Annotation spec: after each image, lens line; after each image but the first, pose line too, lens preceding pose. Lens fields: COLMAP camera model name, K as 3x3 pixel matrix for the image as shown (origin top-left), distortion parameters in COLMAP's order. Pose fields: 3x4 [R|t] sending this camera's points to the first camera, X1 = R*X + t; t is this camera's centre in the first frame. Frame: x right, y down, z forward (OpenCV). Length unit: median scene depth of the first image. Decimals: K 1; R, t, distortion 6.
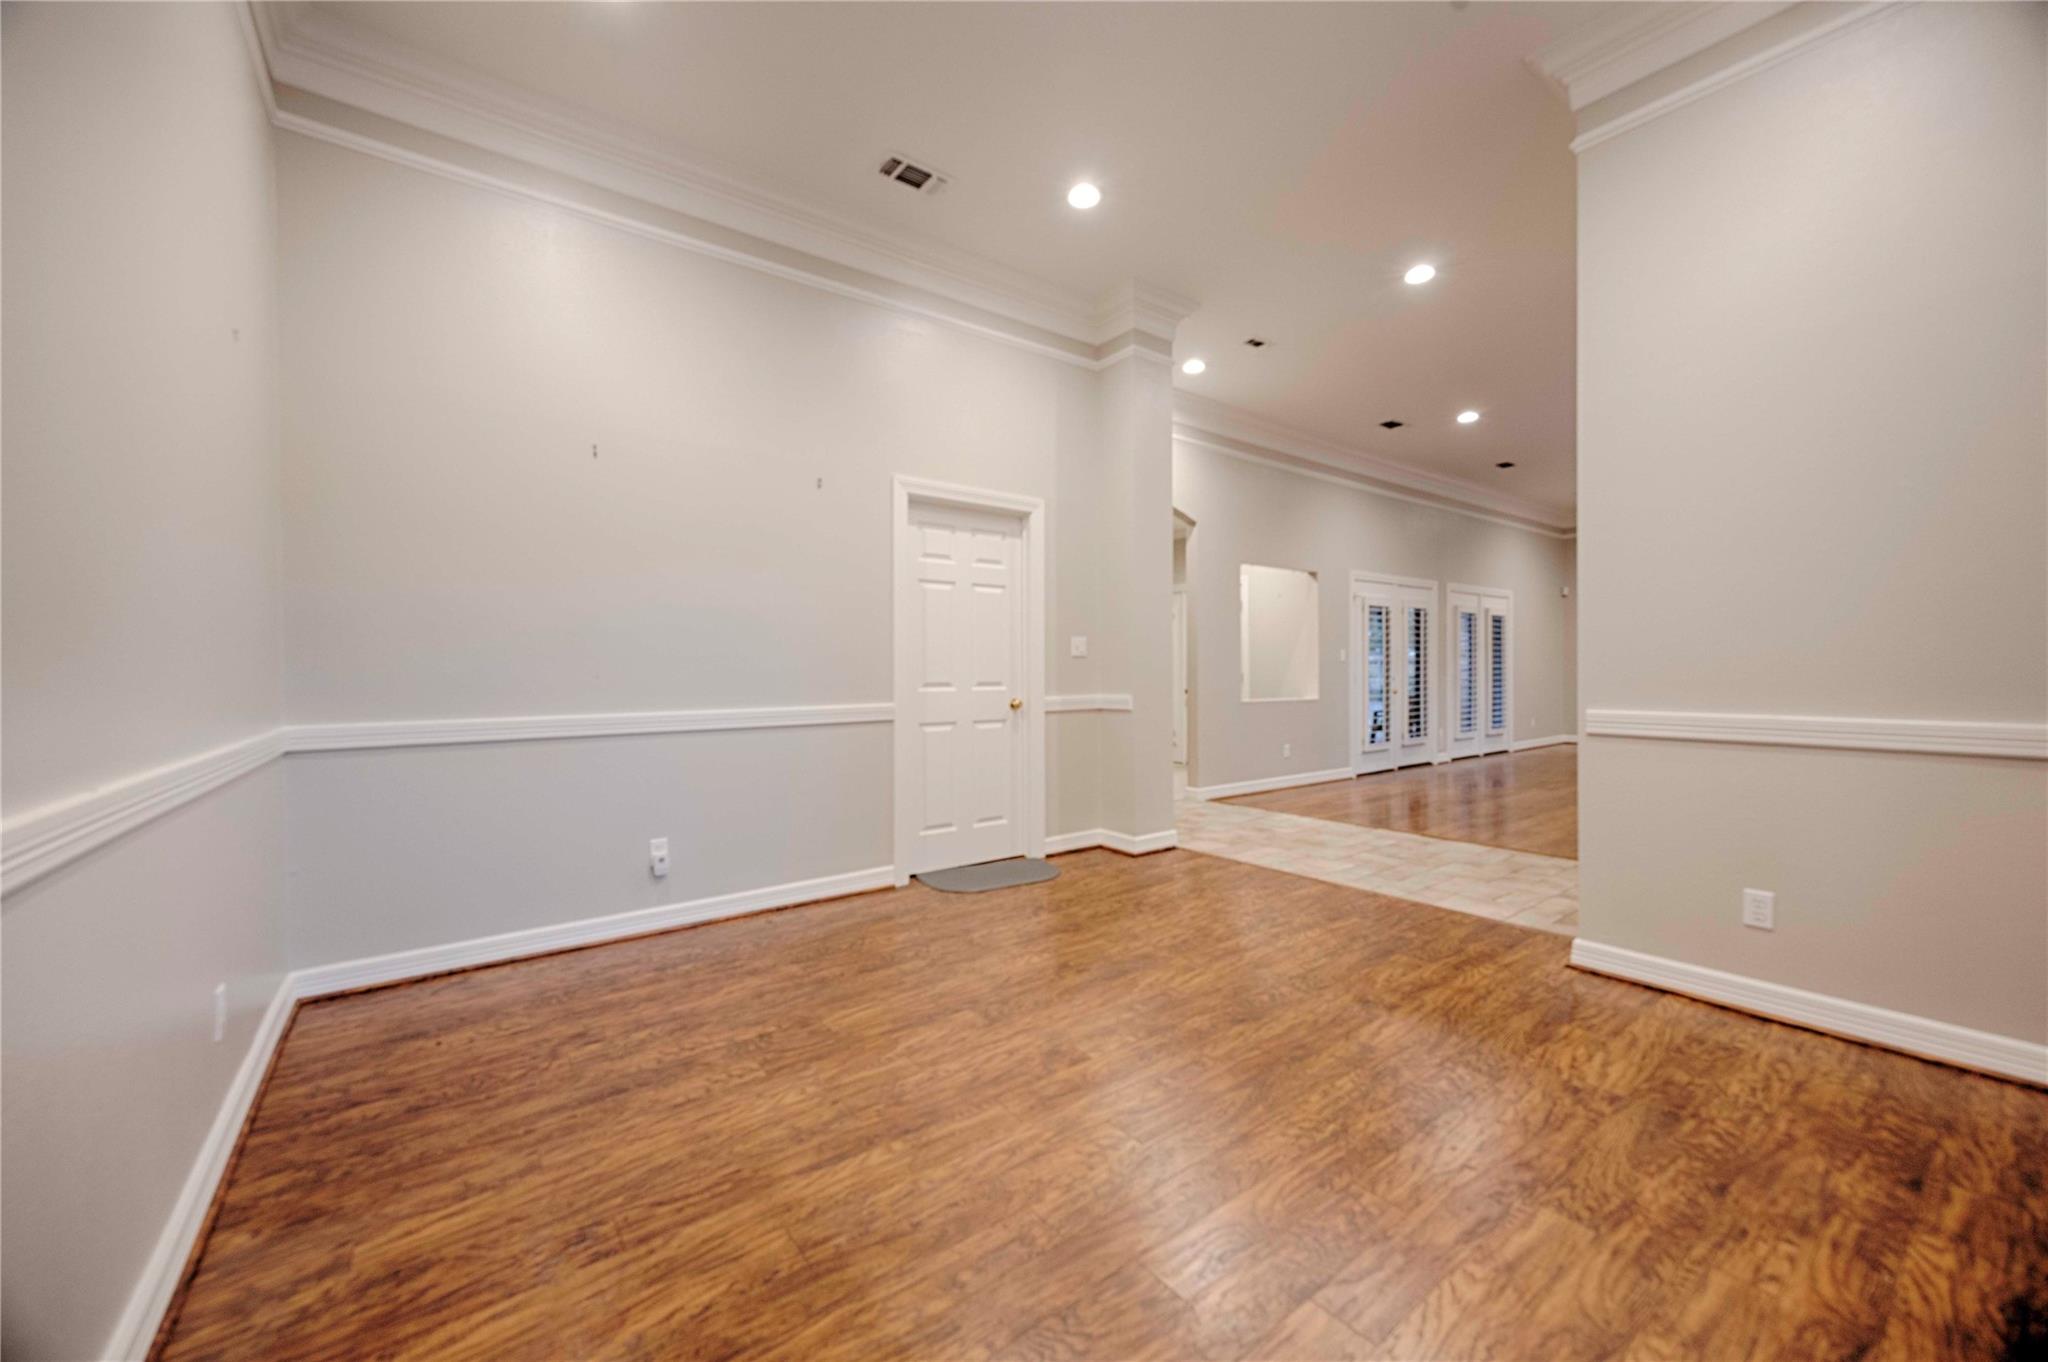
lens RADIAL K [[780.1, 0, 1028.5], [0, 780.1, 684.0], [0, 0, 1]] dist [-0.001746, 0.000424]
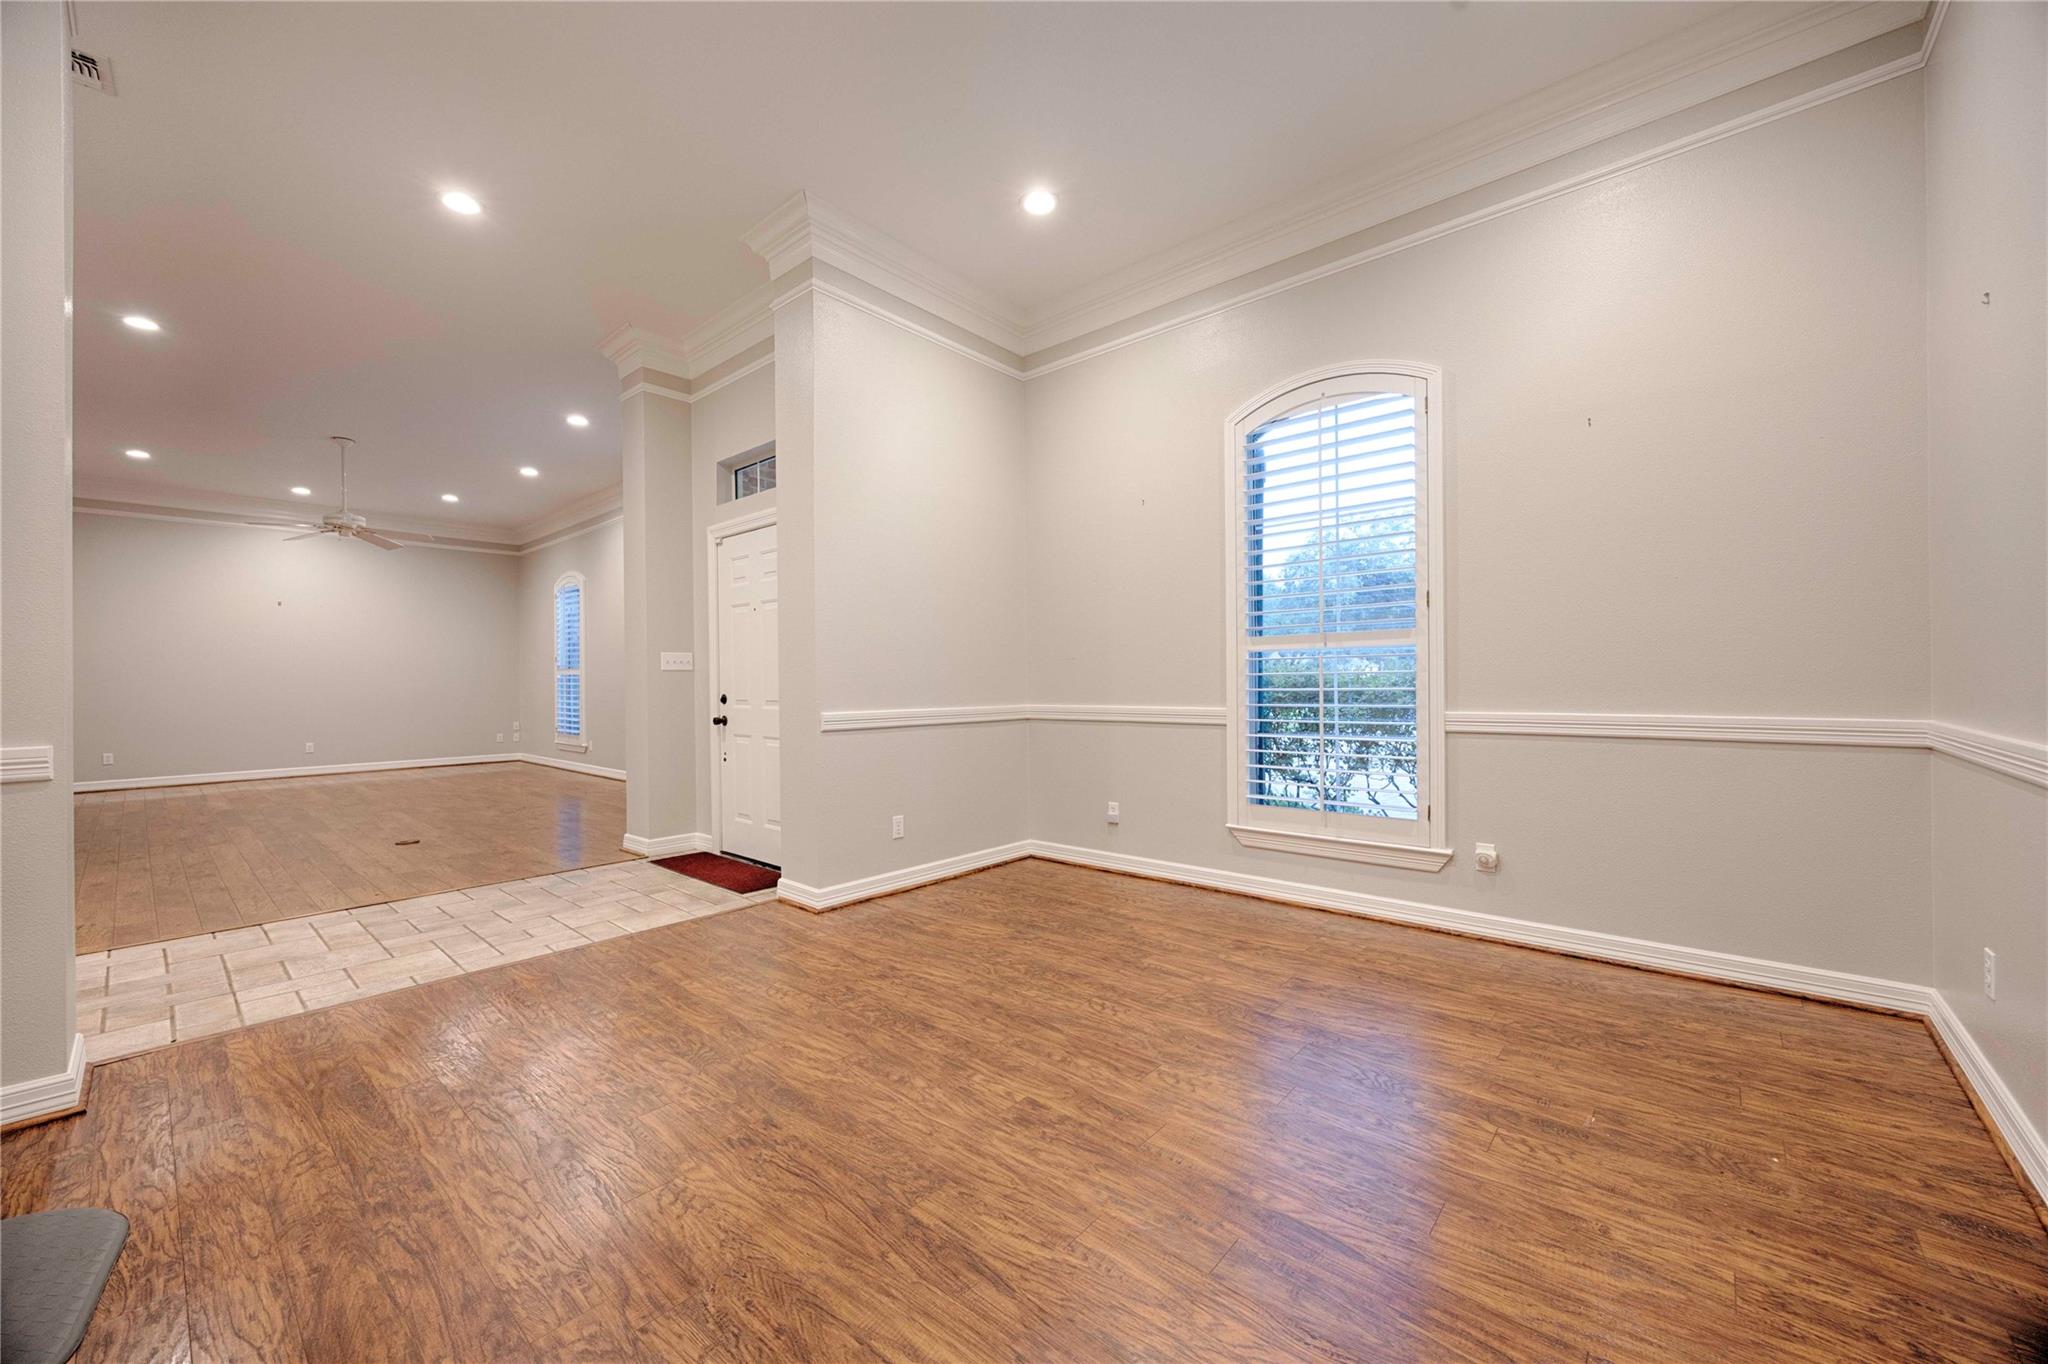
lens RADIAL K [[780.1, 0, 1023.9], [0, 780.1, 679.4], [0, 0, 1]] dist [-0.001746, 0.000424]
pose [[-0.198471, 0.011889, 0.980035, -0.844900], [0.027288, 0.999606, -0.006600, -0.008084], [-0.979727, 0.025433, -0.198717, 1.198954]]
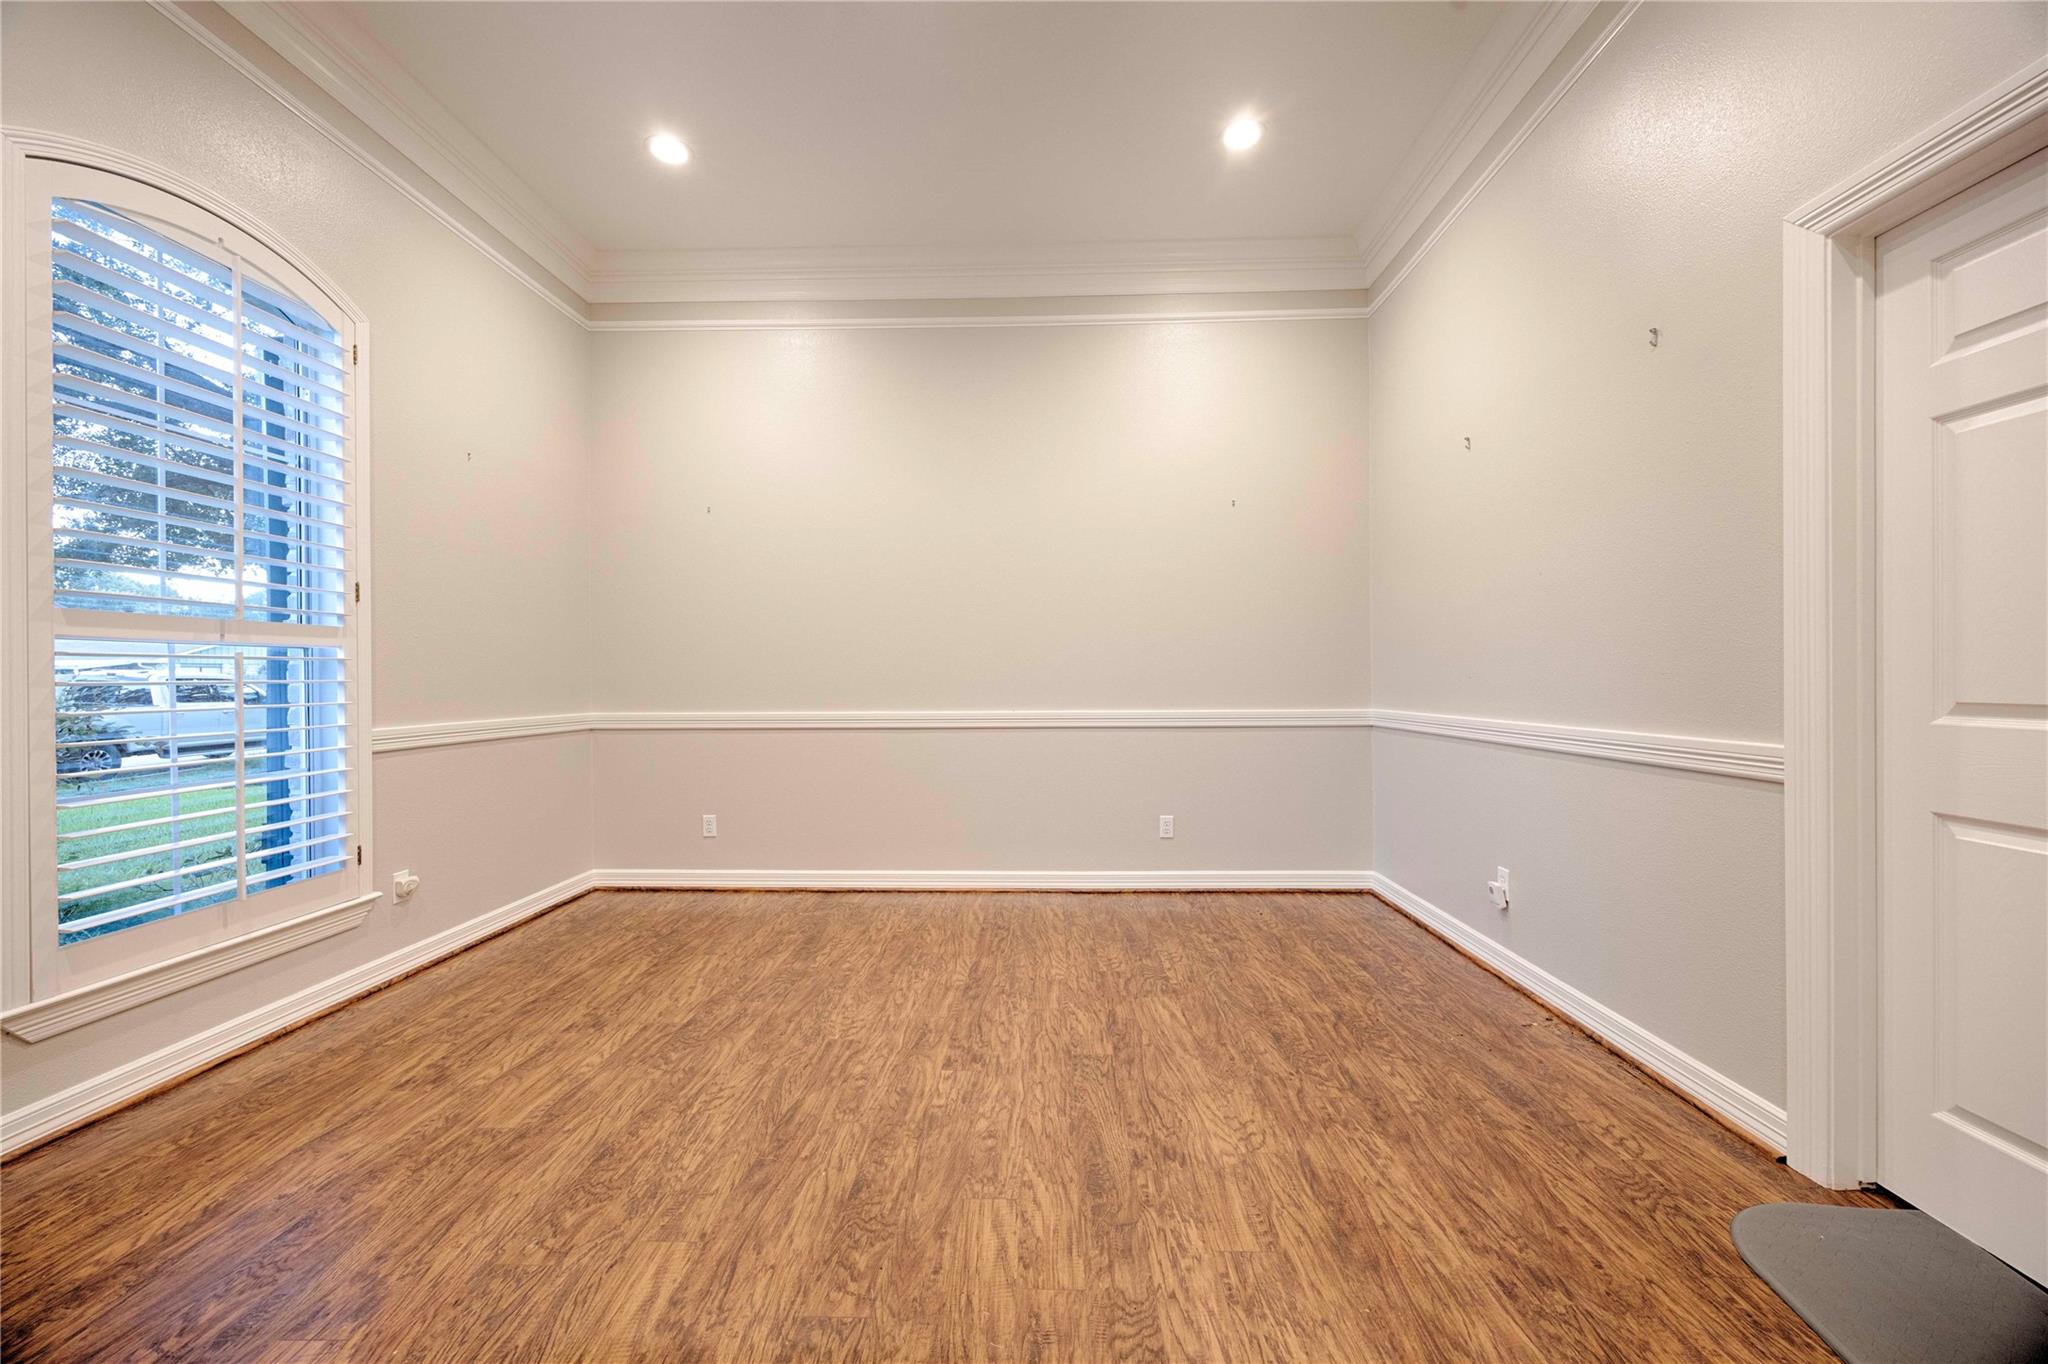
lens RADIAL K [[780.1, 0, 1026.8], [0, 780.1, 678.8], [0, 0, 1]] dist [-0.001746, 0.000424]
pose [[-0.628827, 0.013792, -0.777423, 0.797158], [0.001867, 0.999867, 0.016228, -0.036003], [0.777543, 0.008753, -0.628769, 1.740798]]
